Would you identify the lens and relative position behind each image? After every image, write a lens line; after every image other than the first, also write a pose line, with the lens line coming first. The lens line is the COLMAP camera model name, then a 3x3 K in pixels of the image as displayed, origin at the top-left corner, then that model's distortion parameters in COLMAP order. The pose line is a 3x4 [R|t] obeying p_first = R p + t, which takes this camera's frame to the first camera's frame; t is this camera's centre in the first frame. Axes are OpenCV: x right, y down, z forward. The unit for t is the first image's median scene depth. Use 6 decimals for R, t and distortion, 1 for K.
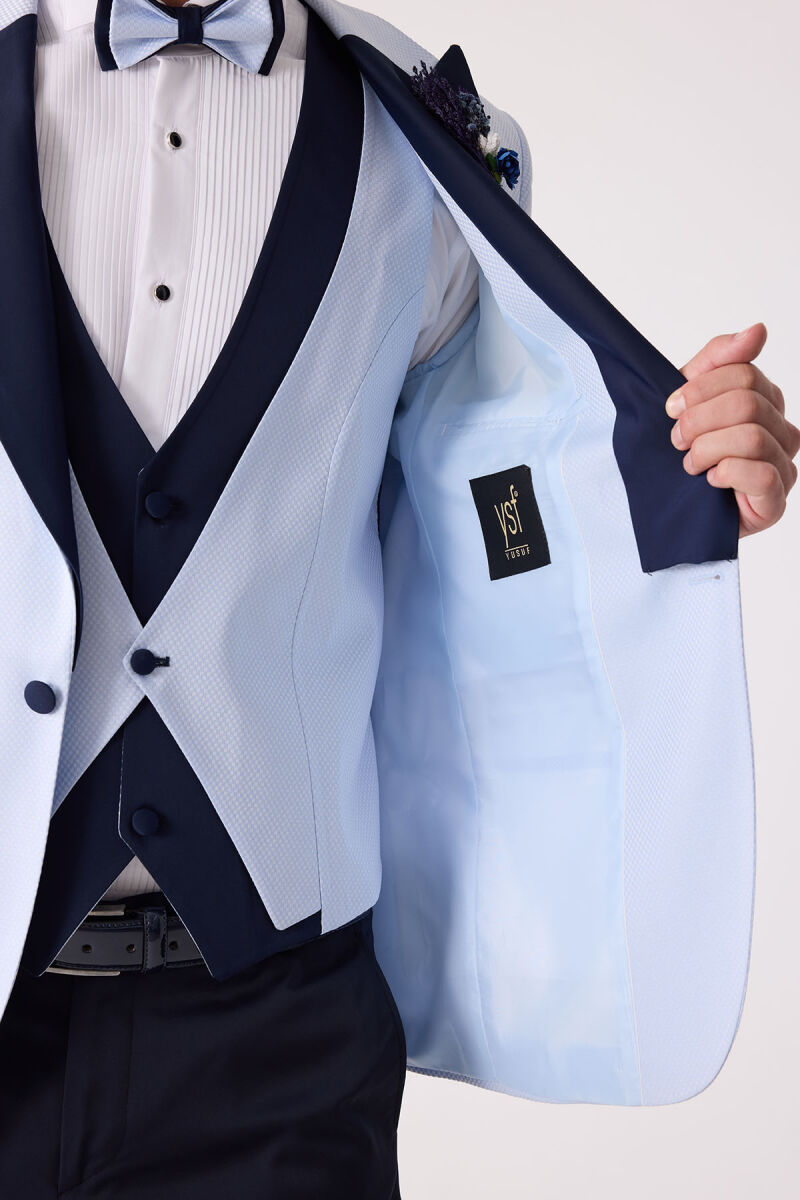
lens RADIAL K [[2025.1, 0, 400.3], [0, 2025.1, 561.0], [0, 0, 1]] dist [0.013321, 0.176492]
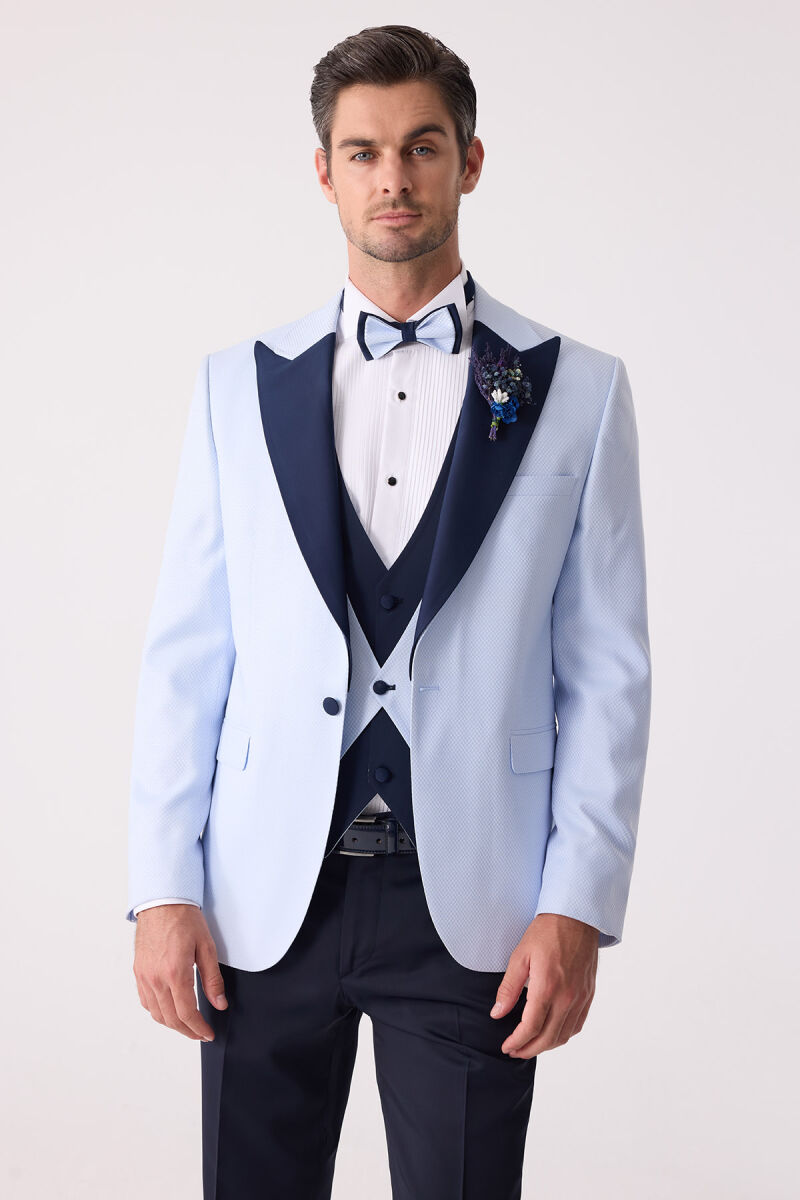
lens RADIAL K [[2025.1, 0, 400.3], [0, 2025.1, 561.0], [0, 0, 1]] dist [0.013321, 0.176492]
pose [[0.916879, -0.029957, -0.398039, 0.607268], [0.033483, 0.999437, 0.001909, -0.065831], [0.397758, -0.015078, 0.917367, -0.663379]]
